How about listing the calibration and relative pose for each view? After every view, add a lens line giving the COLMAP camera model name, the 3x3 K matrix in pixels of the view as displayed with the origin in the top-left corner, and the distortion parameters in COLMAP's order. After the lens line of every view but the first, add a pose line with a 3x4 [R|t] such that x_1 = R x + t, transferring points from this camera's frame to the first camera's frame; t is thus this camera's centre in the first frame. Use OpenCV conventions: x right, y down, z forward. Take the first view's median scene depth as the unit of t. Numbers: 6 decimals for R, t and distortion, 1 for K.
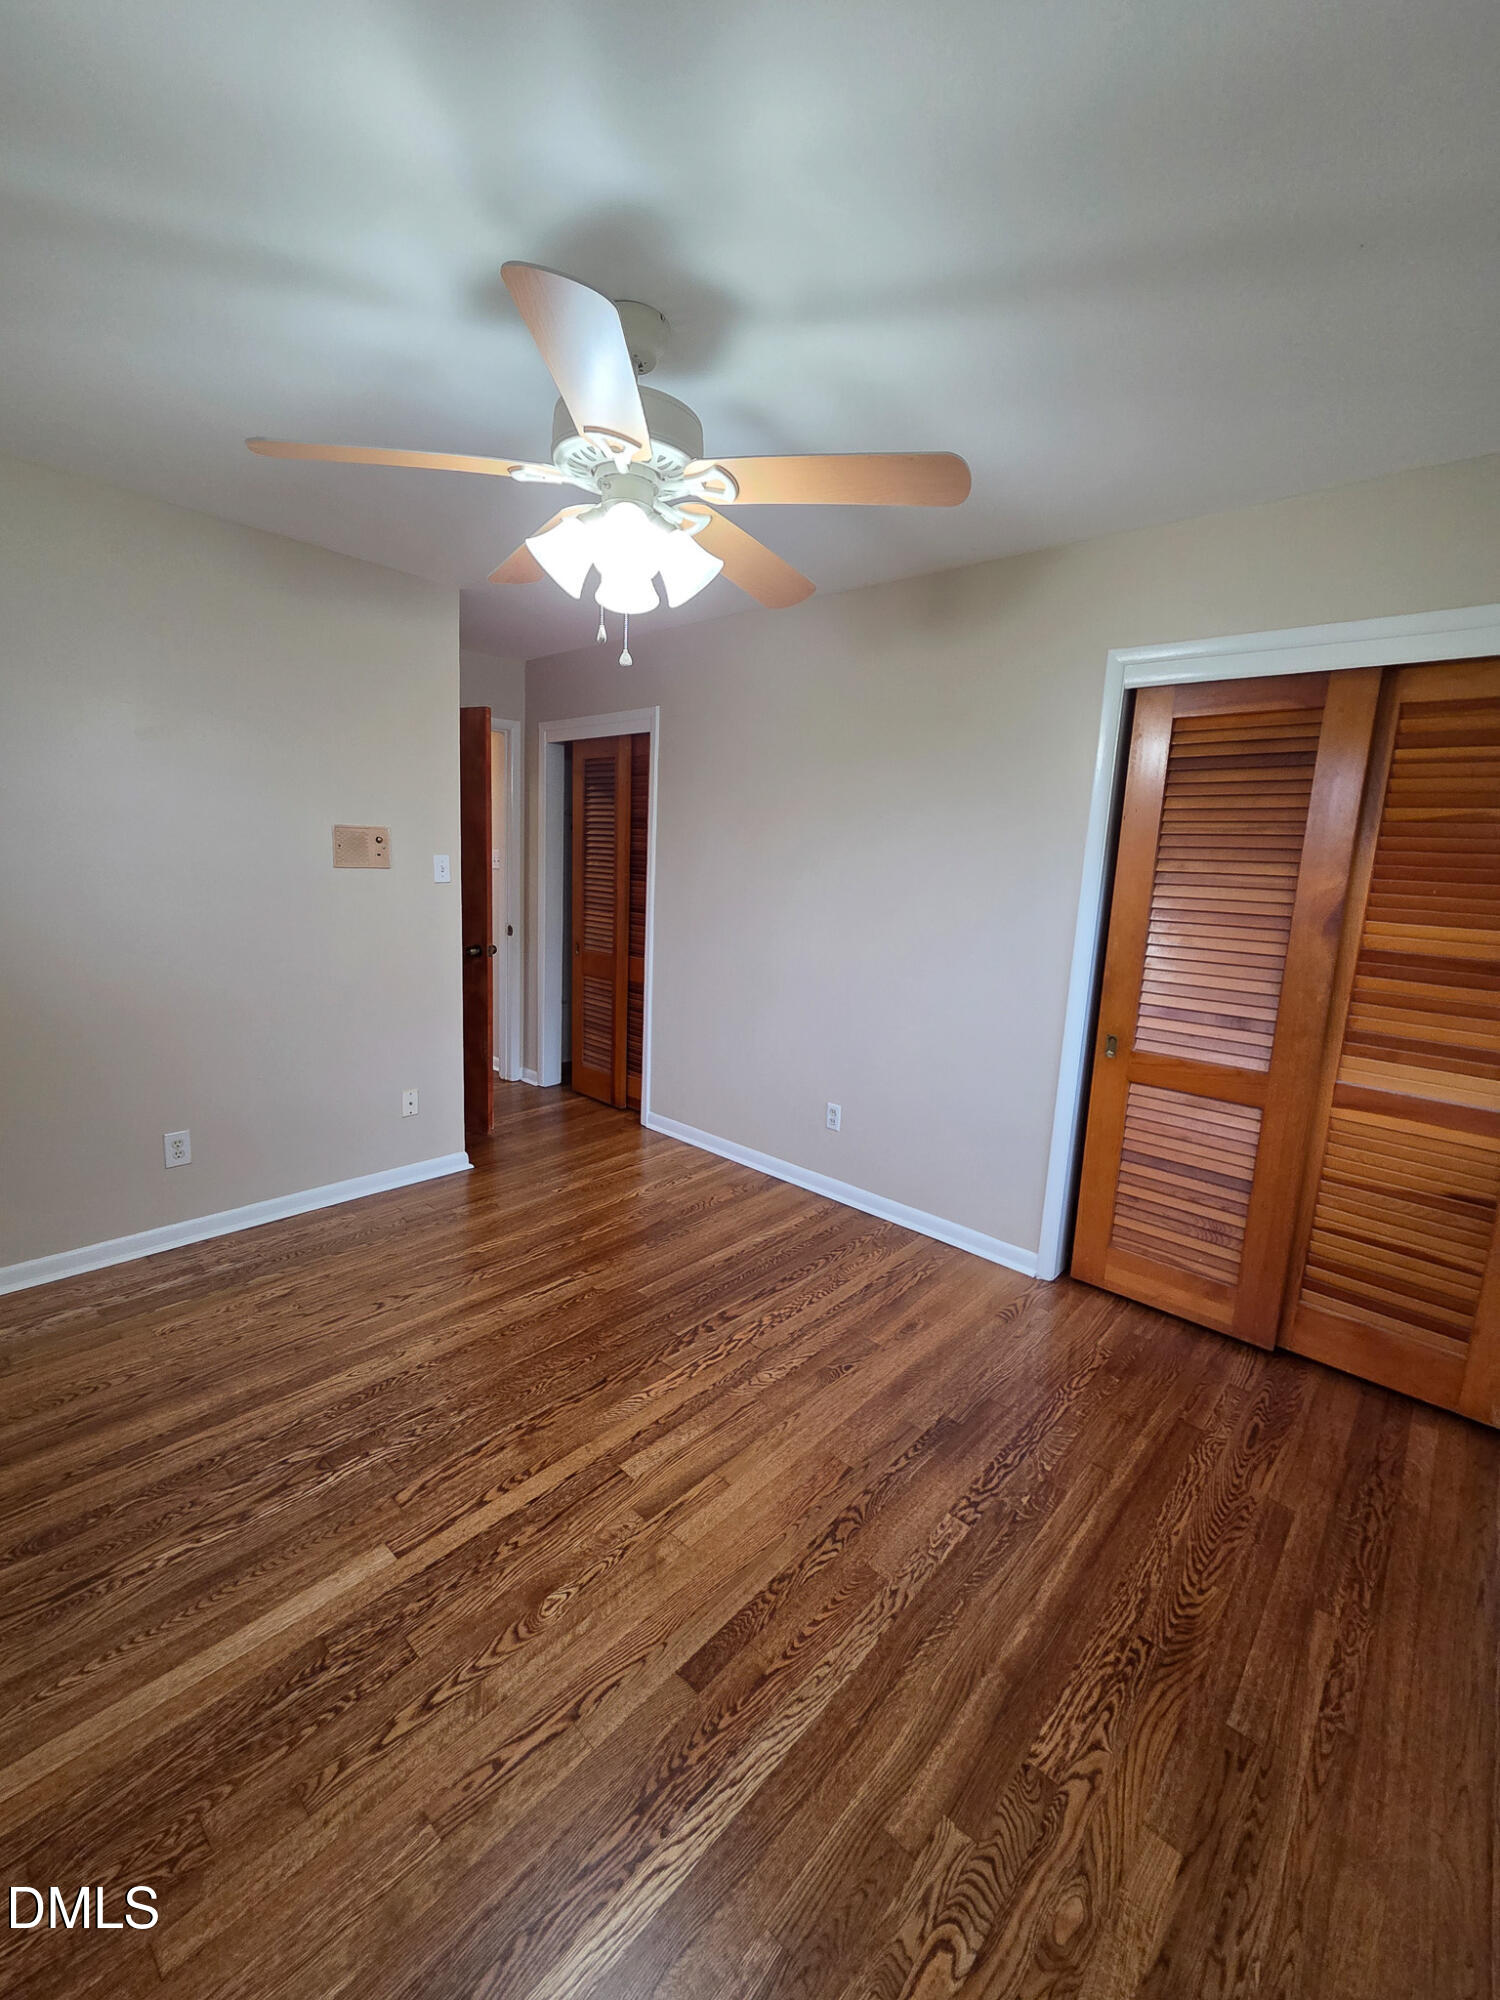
lens RADIAL K [[824.4, 0, 749.0], [0, 824.4, 995.6], [0, 0, 1]] dist [0.006348, -0.001530]
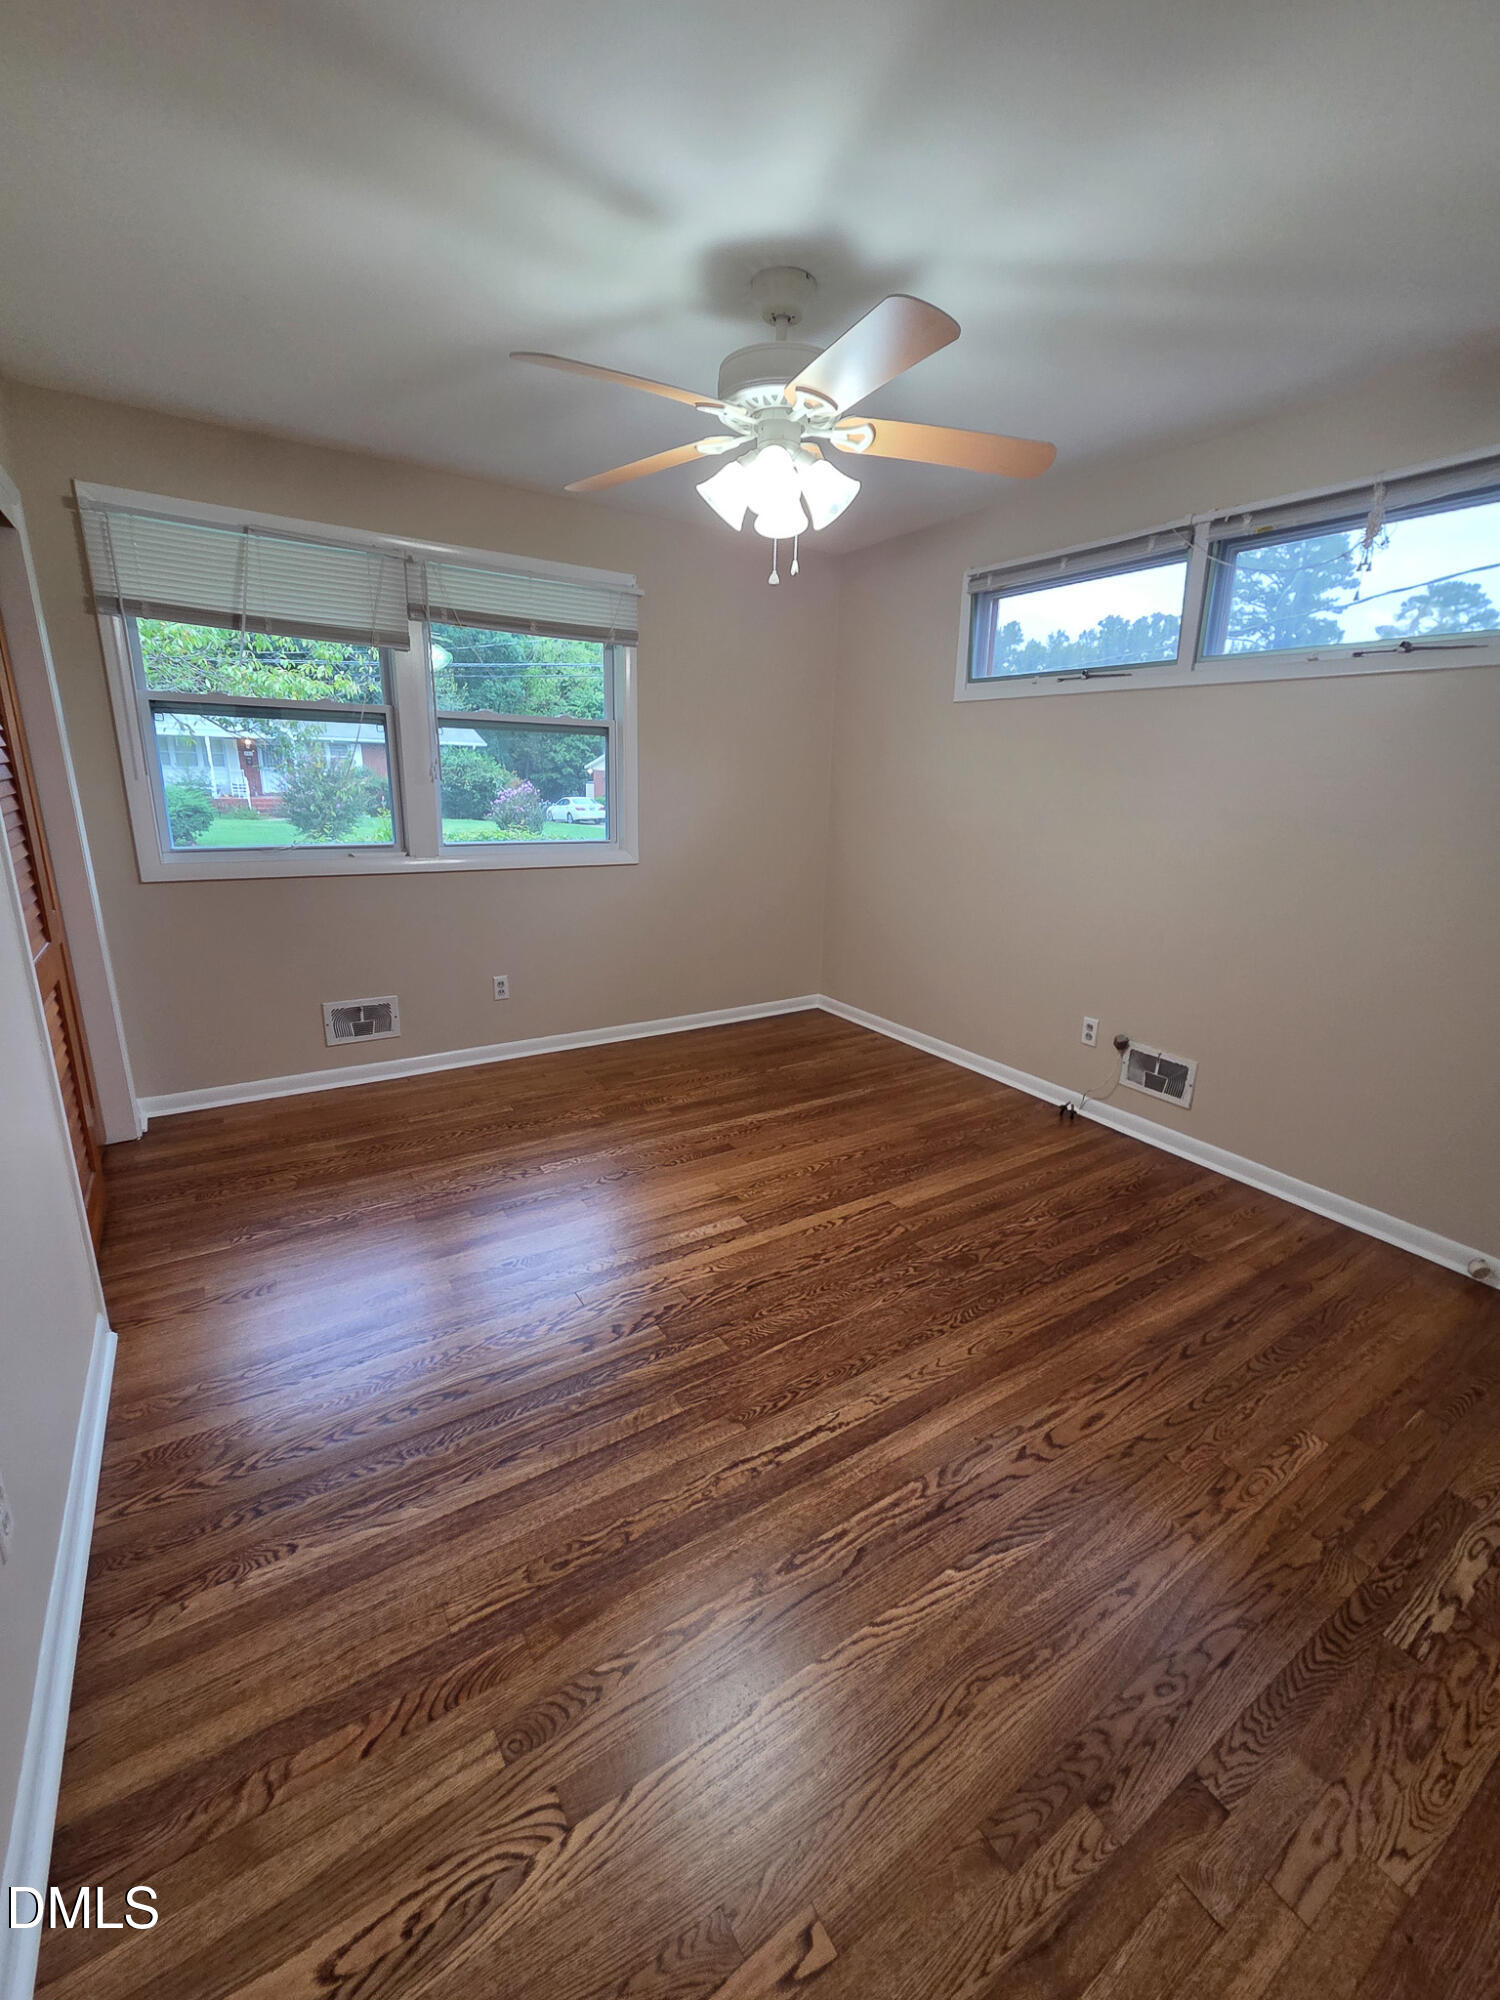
lens RADIAL K [[824.4, 0, 752.7], [0, 824.4, 995.1], [0, 0, 1]] dist [0.006348, -0.001530]
pose [[-0.963621, -0.140140, 0.227588, -0.414143], [-0.028622, 0.900725, 0.433445, -0.330398], [-0.265737, 0.411163, -0.871968, 2.002298]]
